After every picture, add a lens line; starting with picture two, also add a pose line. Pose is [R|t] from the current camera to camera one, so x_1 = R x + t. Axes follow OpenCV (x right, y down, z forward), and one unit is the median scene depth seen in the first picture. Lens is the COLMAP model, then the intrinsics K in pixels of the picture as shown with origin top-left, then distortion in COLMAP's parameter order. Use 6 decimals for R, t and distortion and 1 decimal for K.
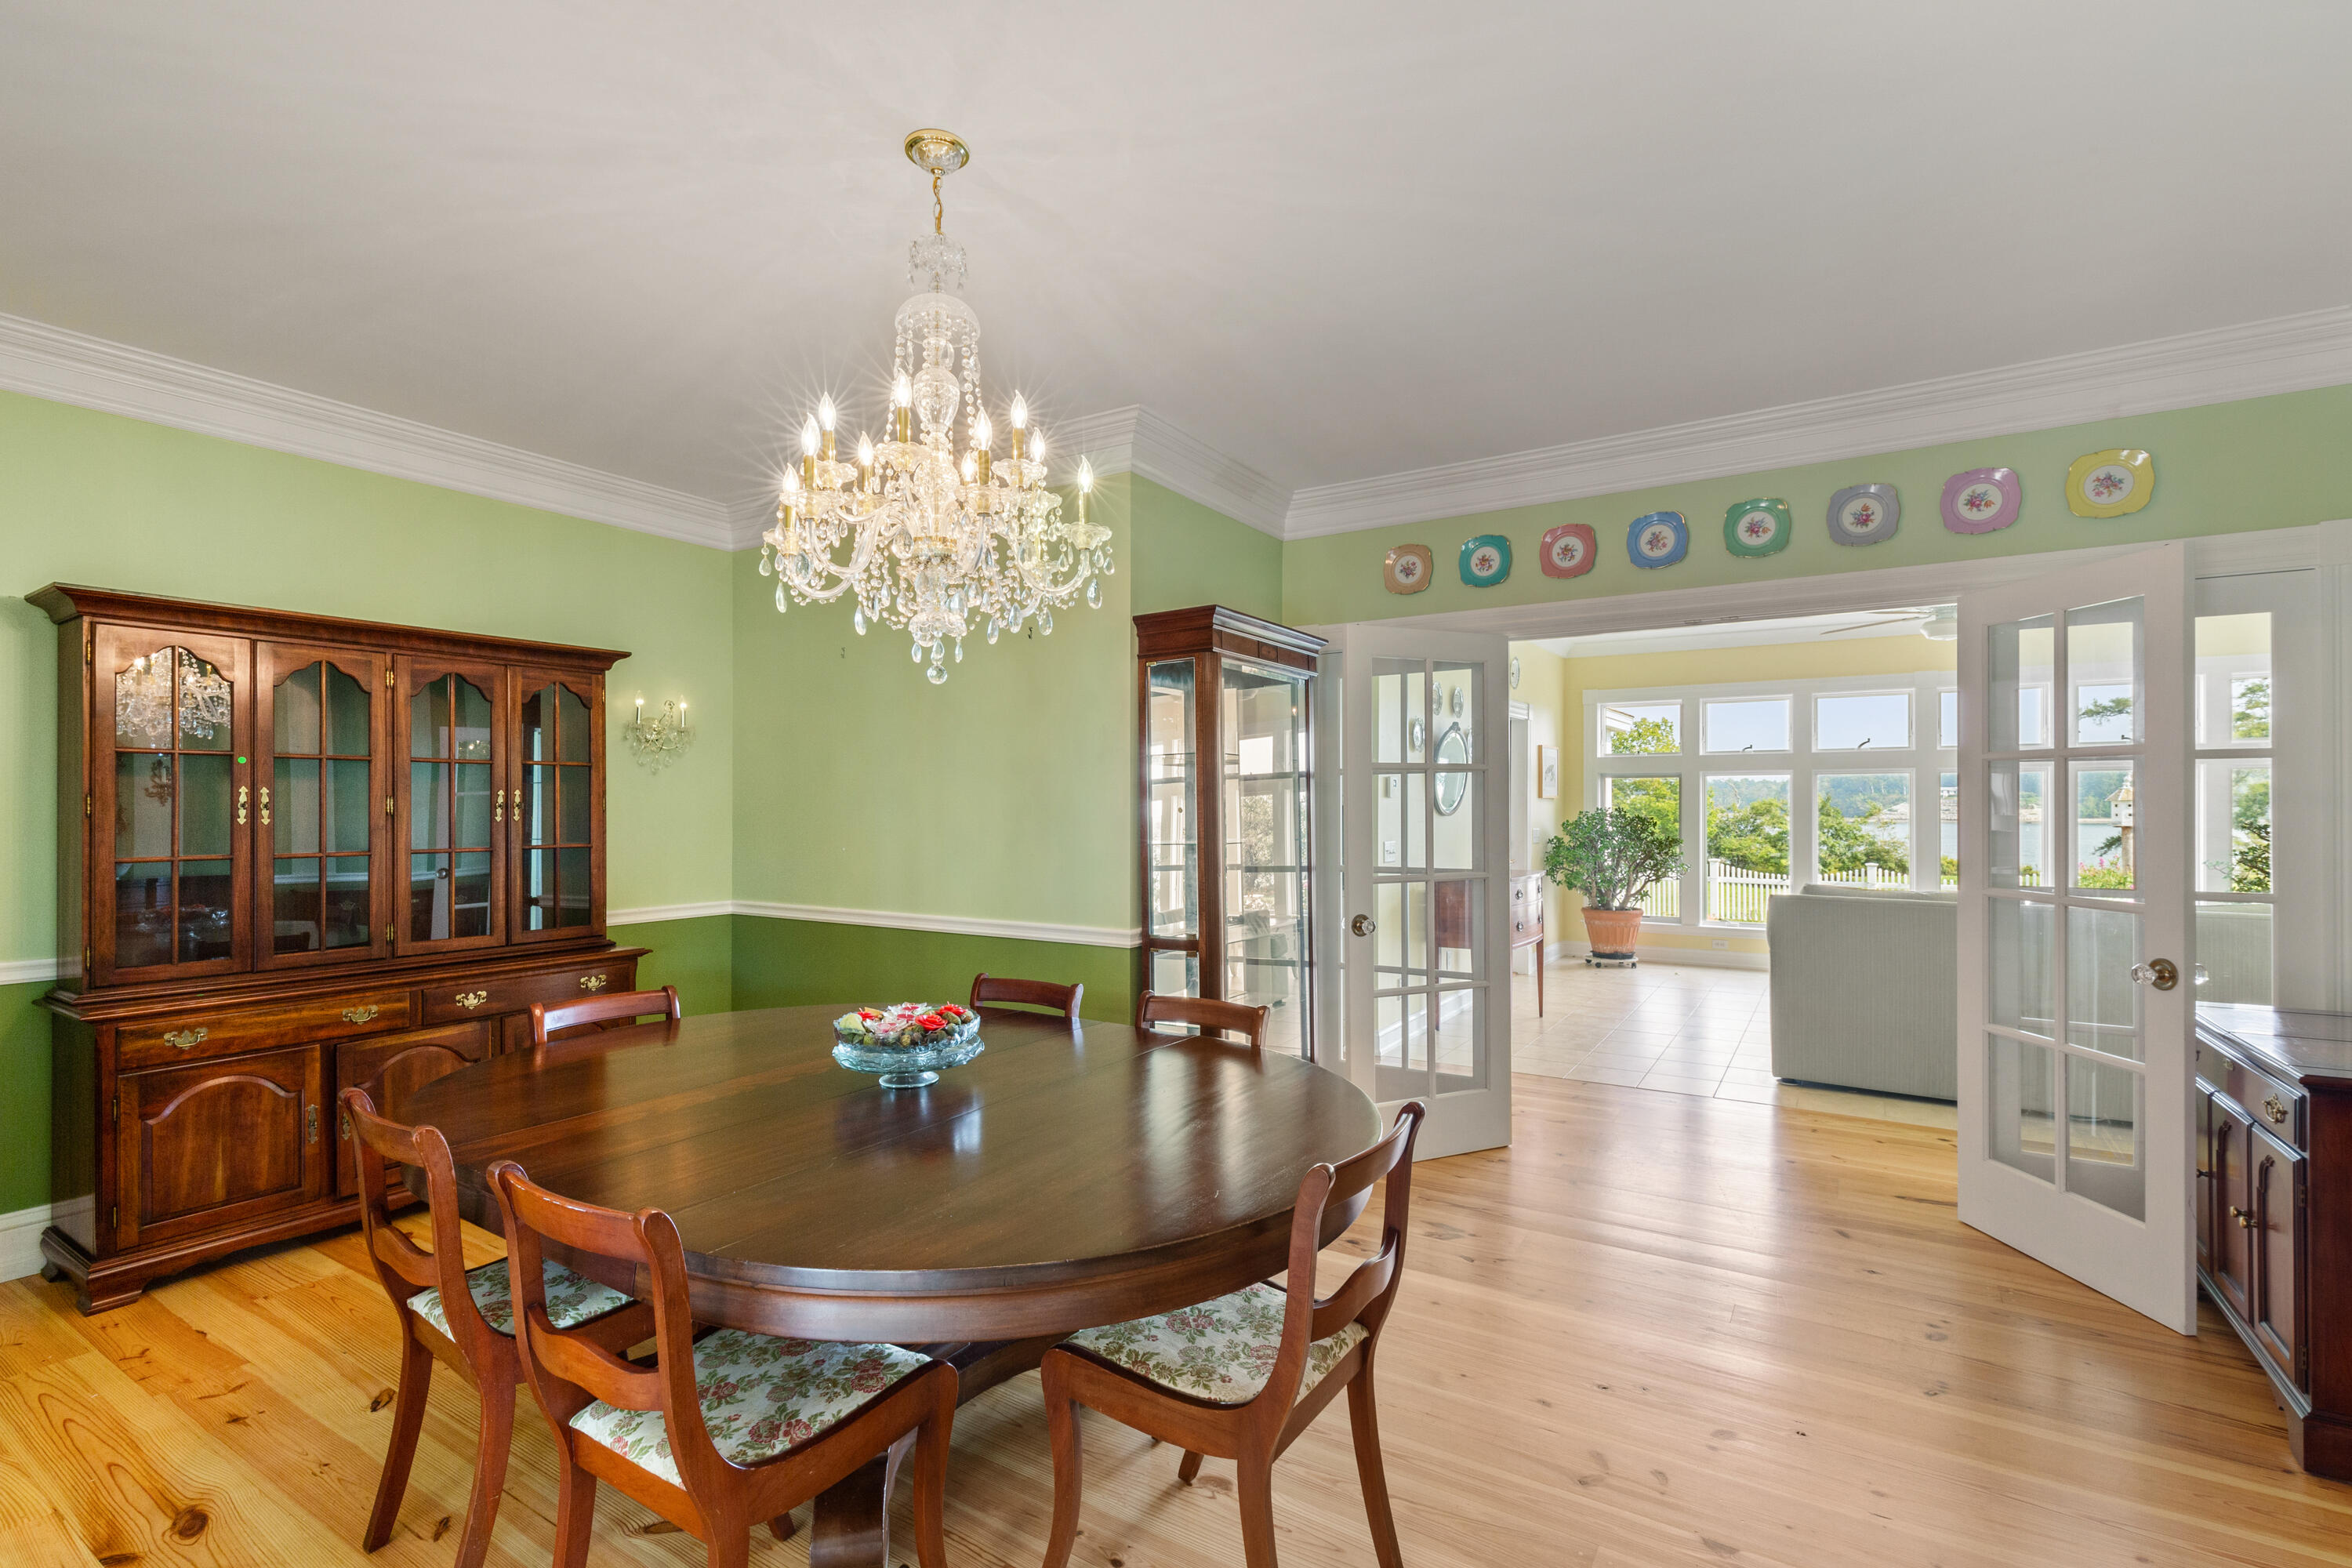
lens RADIAL K [[1068.5, 0, 1177.1], [0, 1068.5, 799.4], [0, 0, 1]] dist [0.002029, 0.000411]
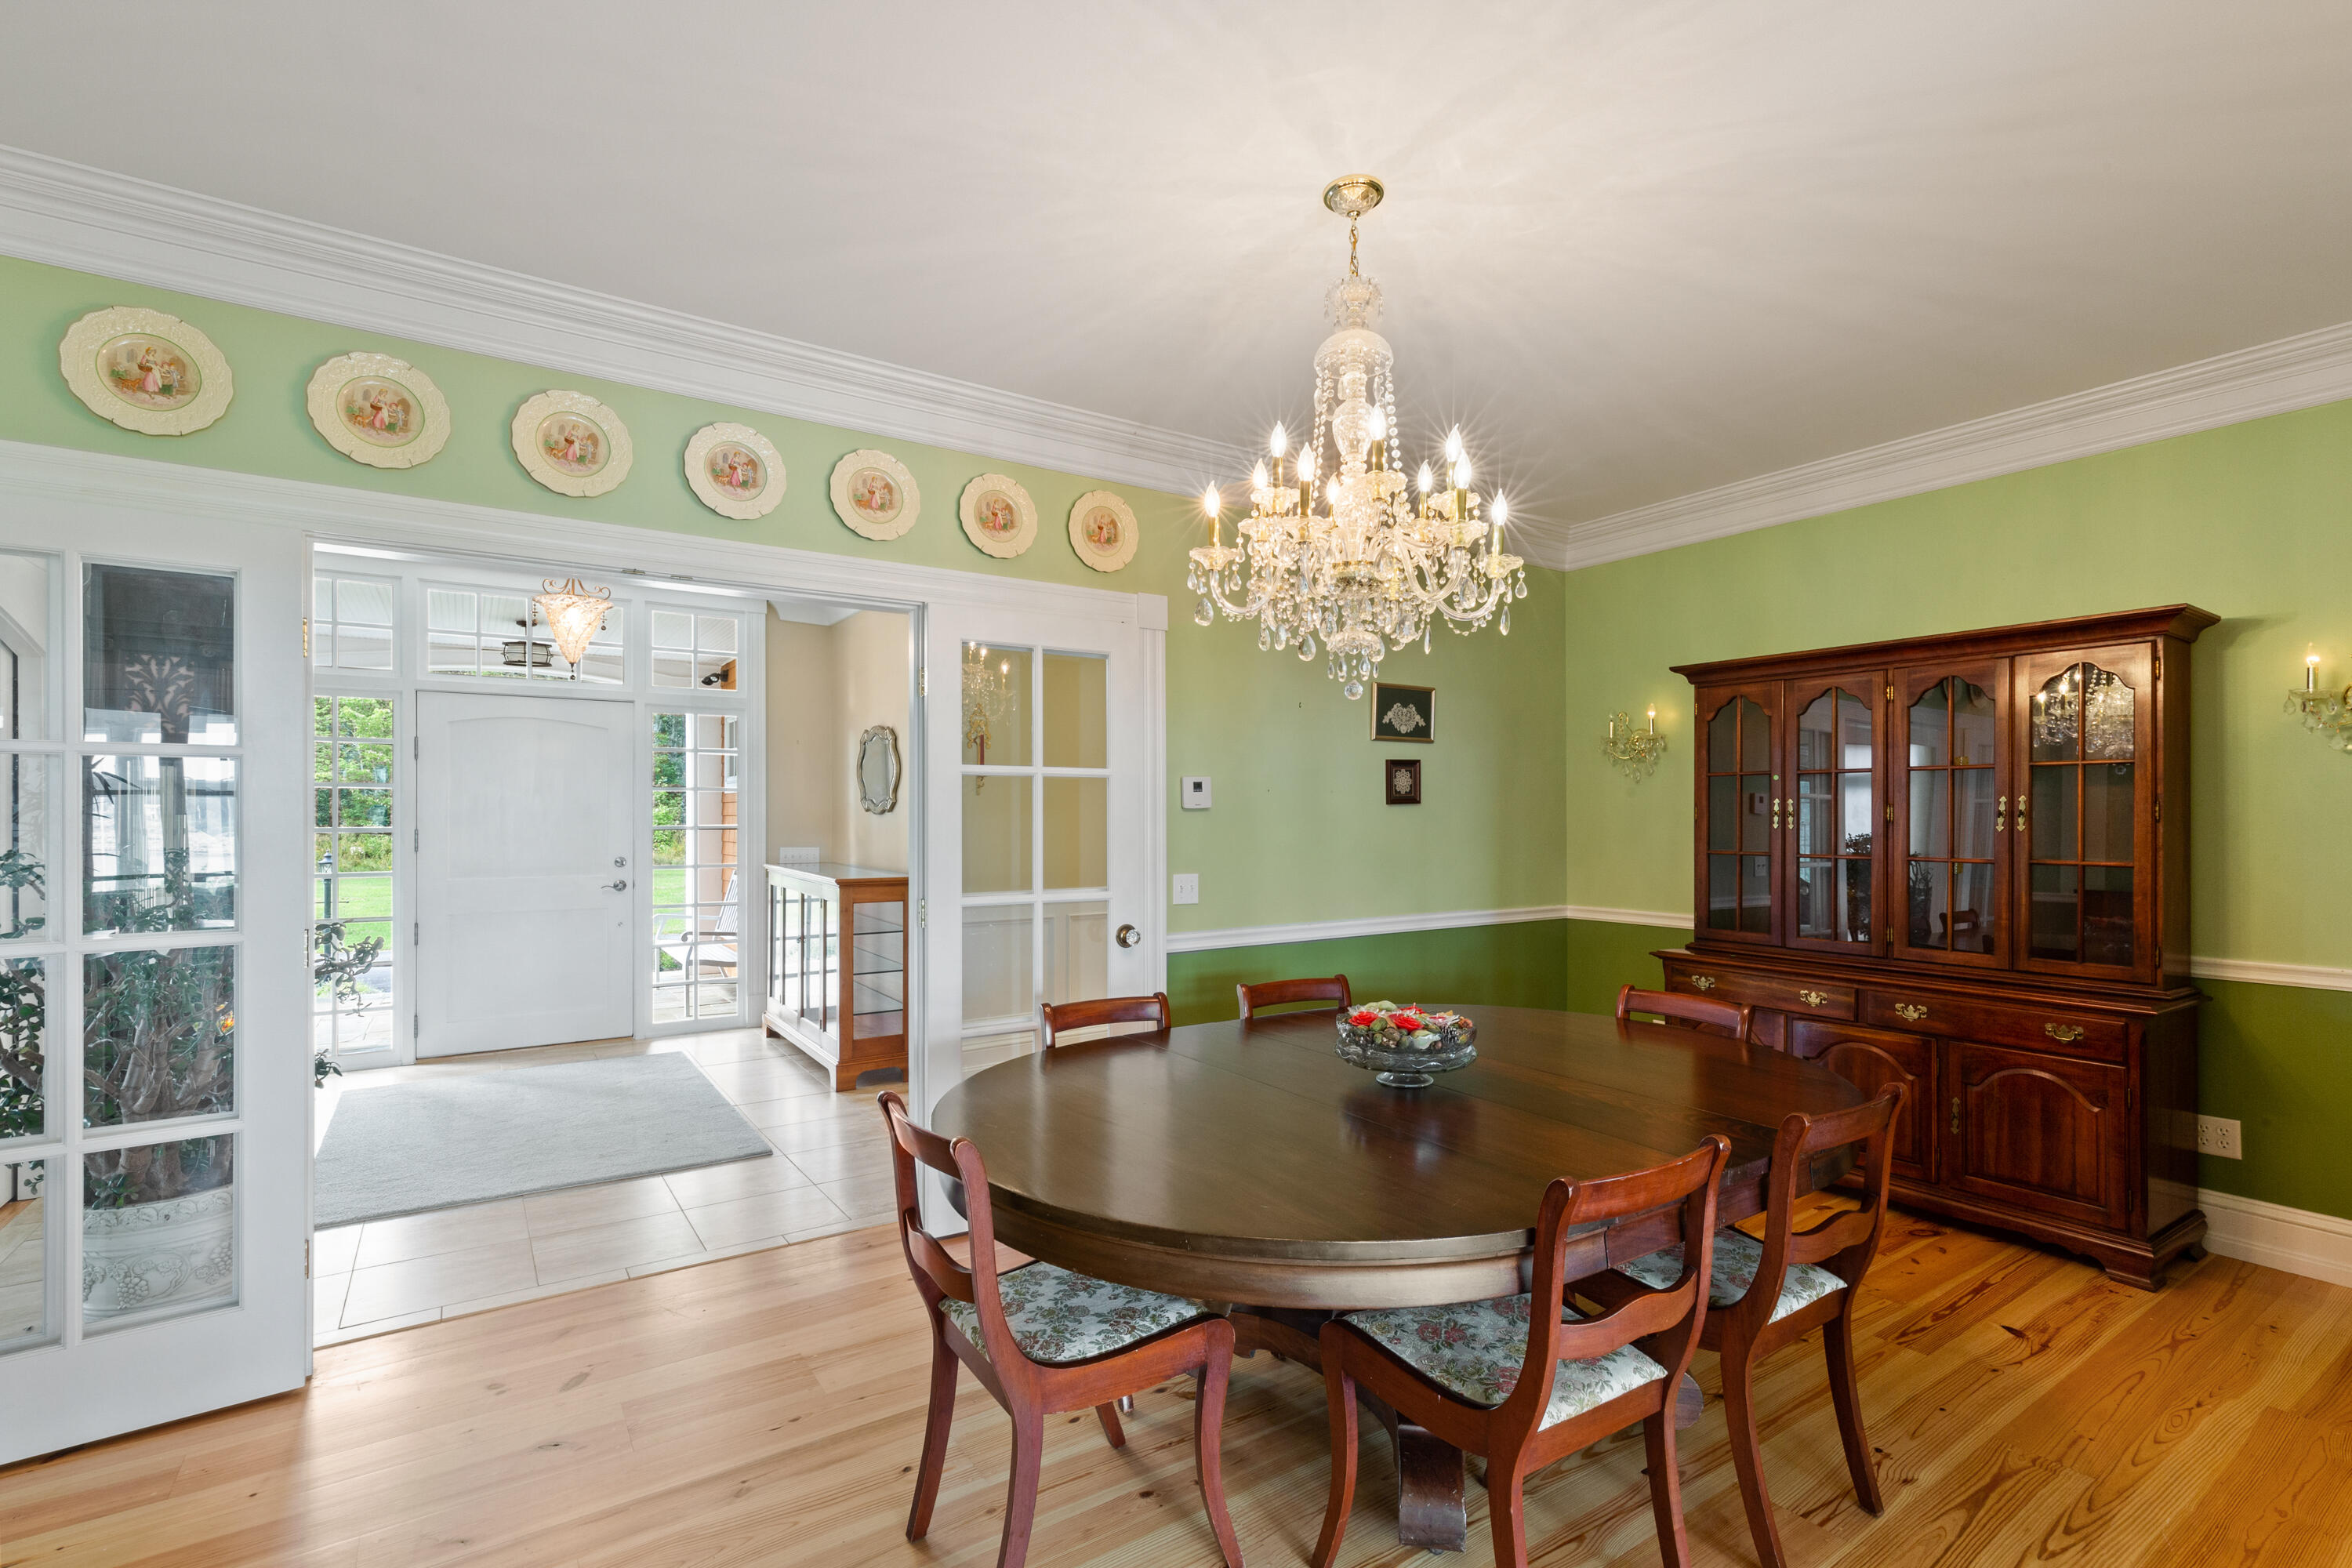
lens RADIAL K [[1068.5, 0, 1177.1], [0, 1068.5, 799.4], [0, 0, 1]] dist [0.002029, 0.000411]
pose [[-0.407017, -0.010279, -0.913363, 0.555004], [0.004539, 0.999902, -0.013276, 0.003495], [0.913409, -0.009550, -0.406930, 0.868551]]
